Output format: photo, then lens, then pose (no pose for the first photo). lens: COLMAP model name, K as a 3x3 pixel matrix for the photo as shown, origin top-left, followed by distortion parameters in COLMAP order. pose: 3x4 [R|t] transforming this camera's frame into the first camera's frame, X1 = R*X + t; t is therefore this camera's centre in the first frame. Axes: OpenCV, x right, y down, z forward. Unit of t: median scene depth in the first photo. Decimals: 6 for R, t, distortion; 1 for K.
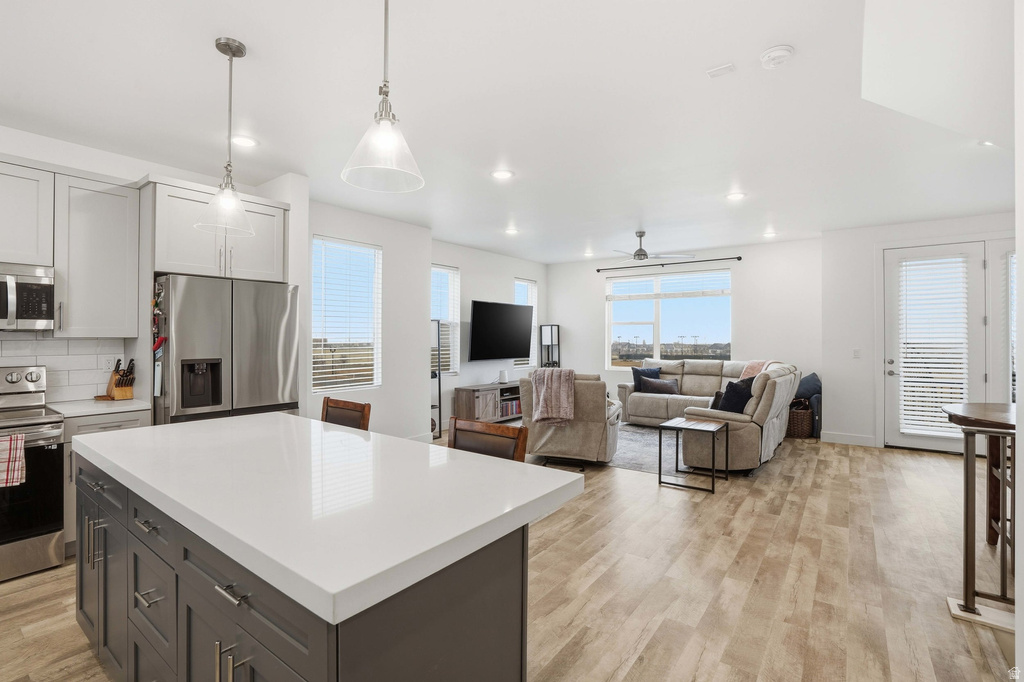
lens RADIAL K [[478.5, 0, 506.0], [0, 478.5, 333.8], [0, 0, 1]] dist [-0.060356, 0.020223]
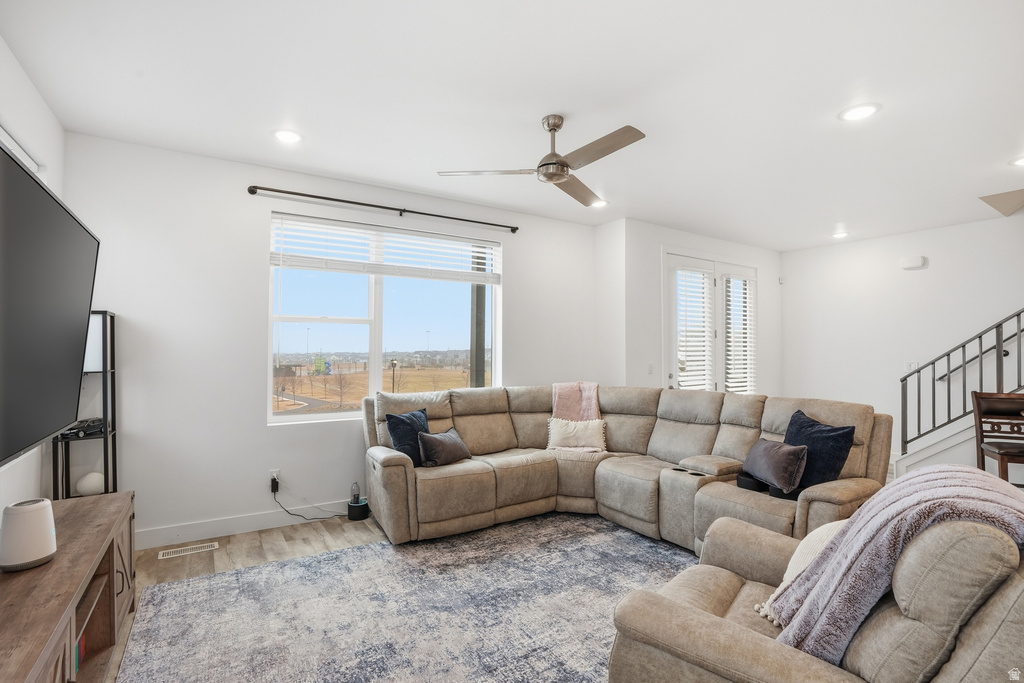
lens RADIAL K [[478.5, 0, 511.5], [0, 478.5, 338.9], [0, 0, 1]] dist [-0.060356, 0.020223]
pose [[0.347345, 0.020076, 0.937522, -0.239311], [-0.007173, 0.999798, -0.018752, 0.010120], [-0.937710, -0.000211, 0.347419, 1.410001]]
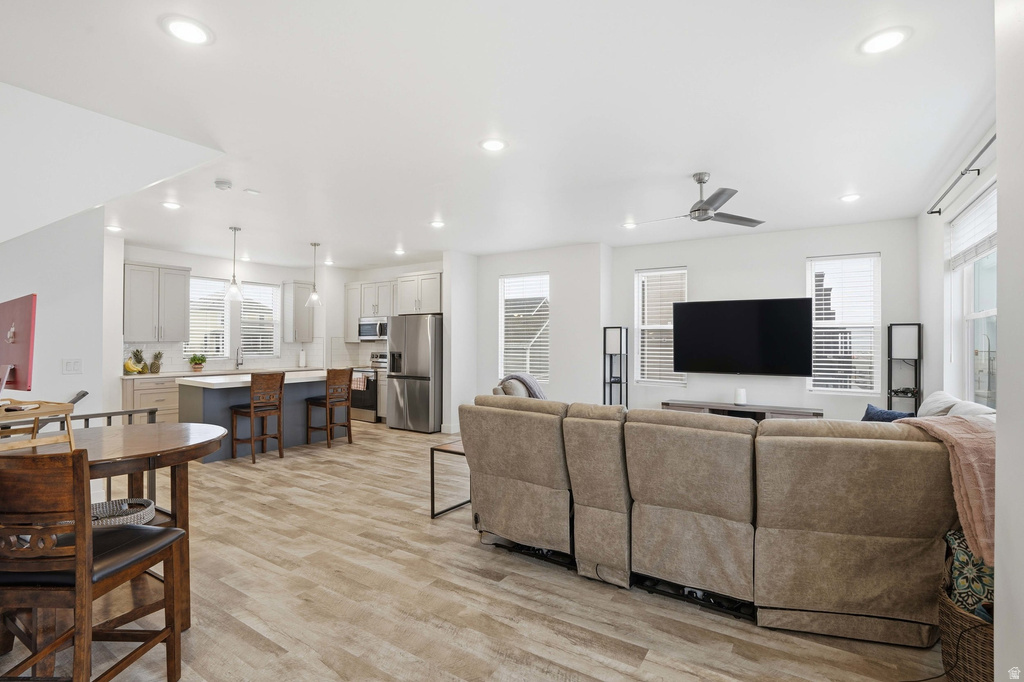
lens RADIAL K [[478.5, 0, 500.0], [0, 478.5, 341.3], [0, 0, 1]] dist [-0.060356, 0.020223]
pose [[0.053186, -0.005097, -0.998572, 1.395528], [-0.000968, 0.999986, -0.005155, 0.012514], [0.998584, 0.001241, 0.053180, 1.125041]]
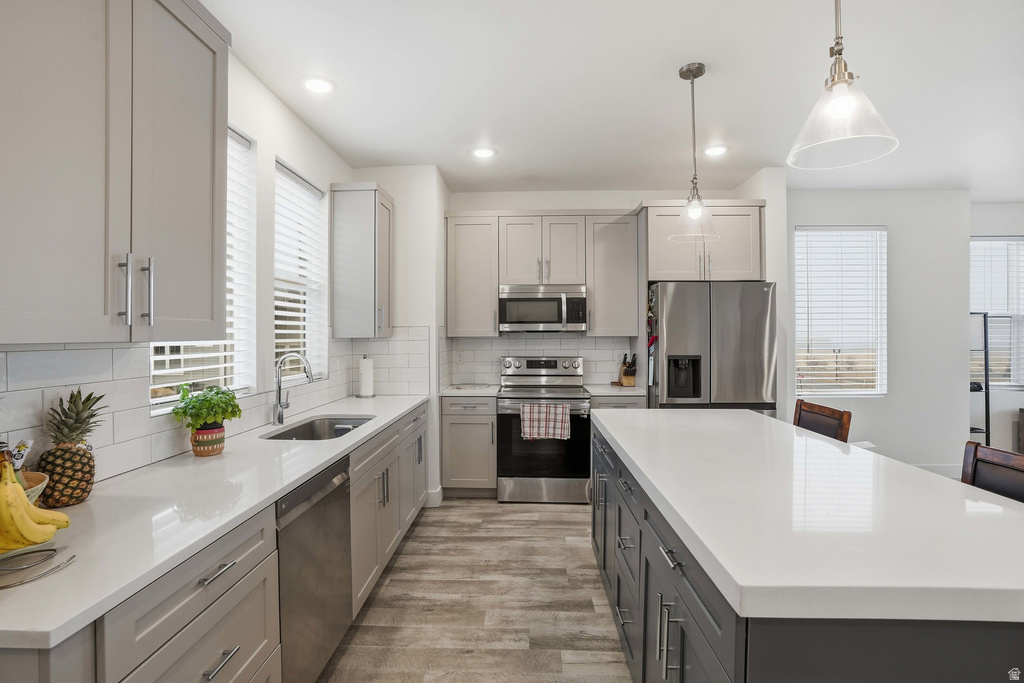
lens RADIAL K [[478.5, 0, 506.2], [0, 478.5, 337.5], [0, 0, 1]] dist [-0.060356, 0.020223]
pose [[0.563746, 0.000351, -0.825948, 0.039334], [0.006211, 0.999970, 0.004664, 0.002634], [0.825925, -0.007760, 0.563727, 0.004122]]
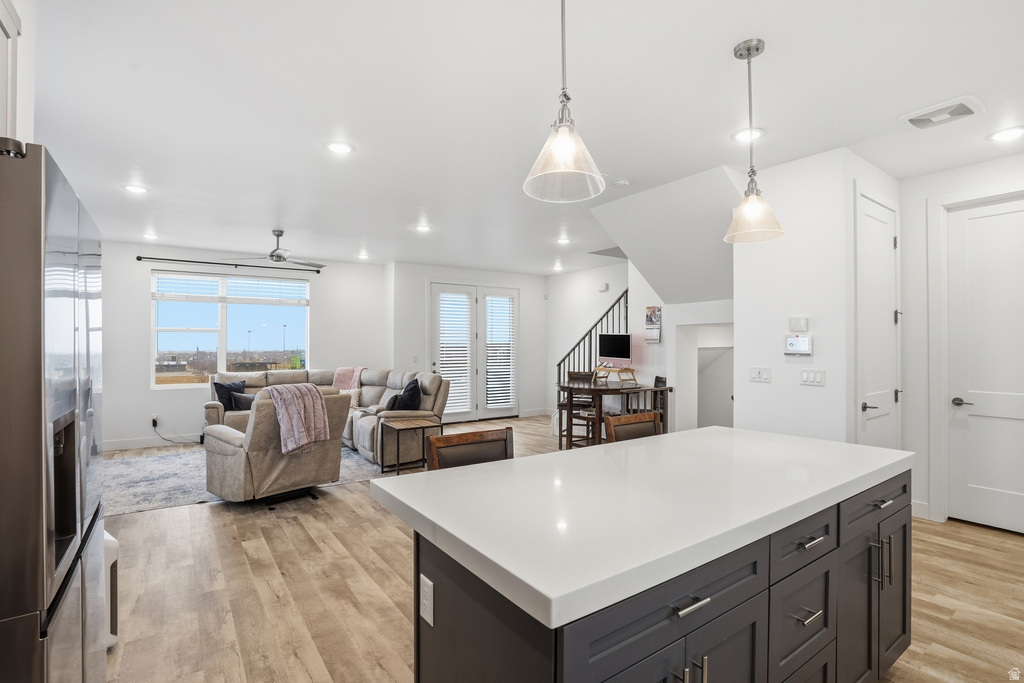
lens RADIAL K [[478.5, 0, 506.9], [0, 478.5, 344.7], [0, 0, 1]] dist [-0.060356, 0.020223]
pose [[0.318682, 0.001026, 0.947861, -0.683186], [-0.003142, 0.999995, -0.000026, 0.003336], [-0.947856, -0.002970, 0.318684, 0.481473]]
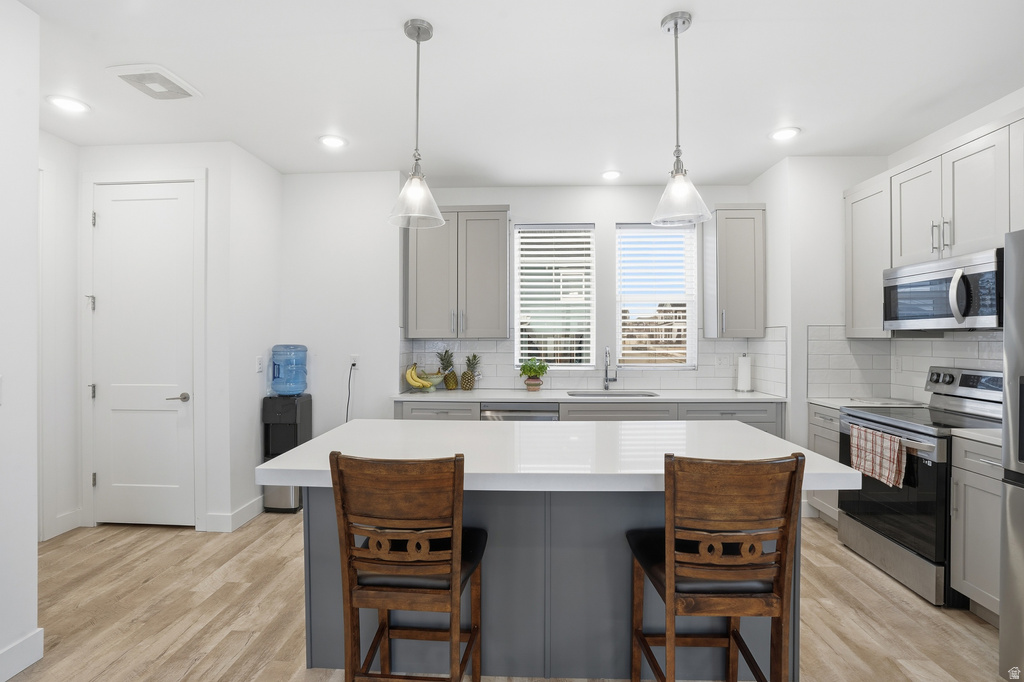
lens RADIAL K [[478.5, 0, 505.3], [0, 478.5, 335.3], [0, 0, 1]] dist [-0.060356, 0.020223]
pose [[-0.830238, -0.003043, -0.557401, 0.116624], [0.000410, 0.999981, -0.006071, 0.006416], [0.557409, -0.005269, -0.830221, 0.877176]]
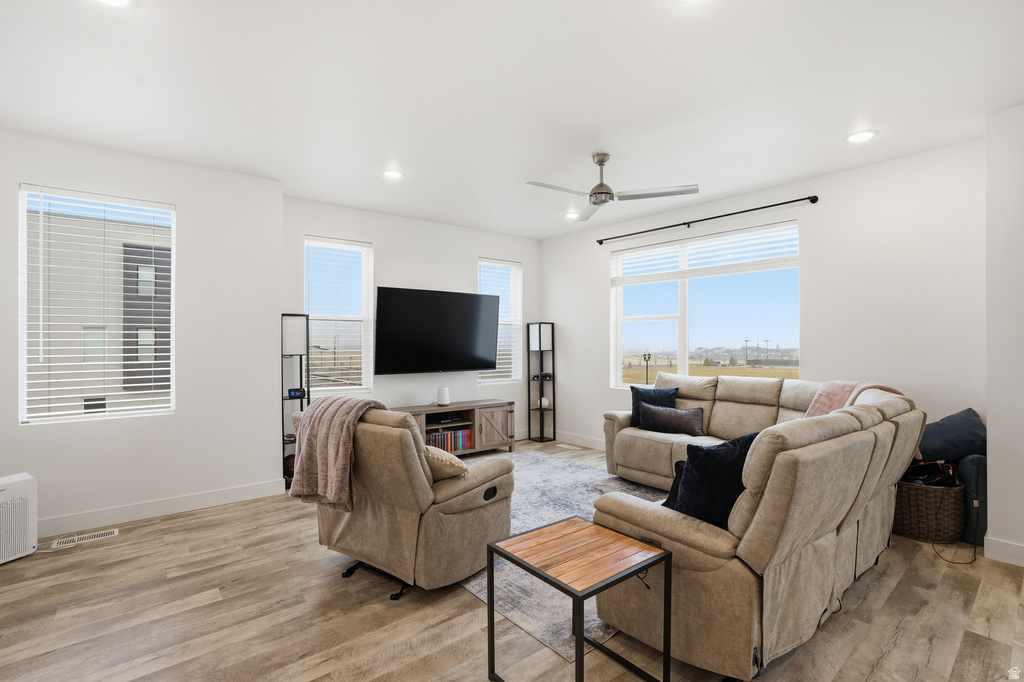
lens RADIAL K [[478.5, 0, 502.5], [0, 478.5, 338.2], [0, 0, 1]] dist [-0.060356, 0.020223]
pose [[0.968475, -0.004002, -0.249077, 0.494988], [0.004169, 0.999991, 0.000143, 0.010284], [0.249074, -0.001177, 0.968484, 0.667539]]
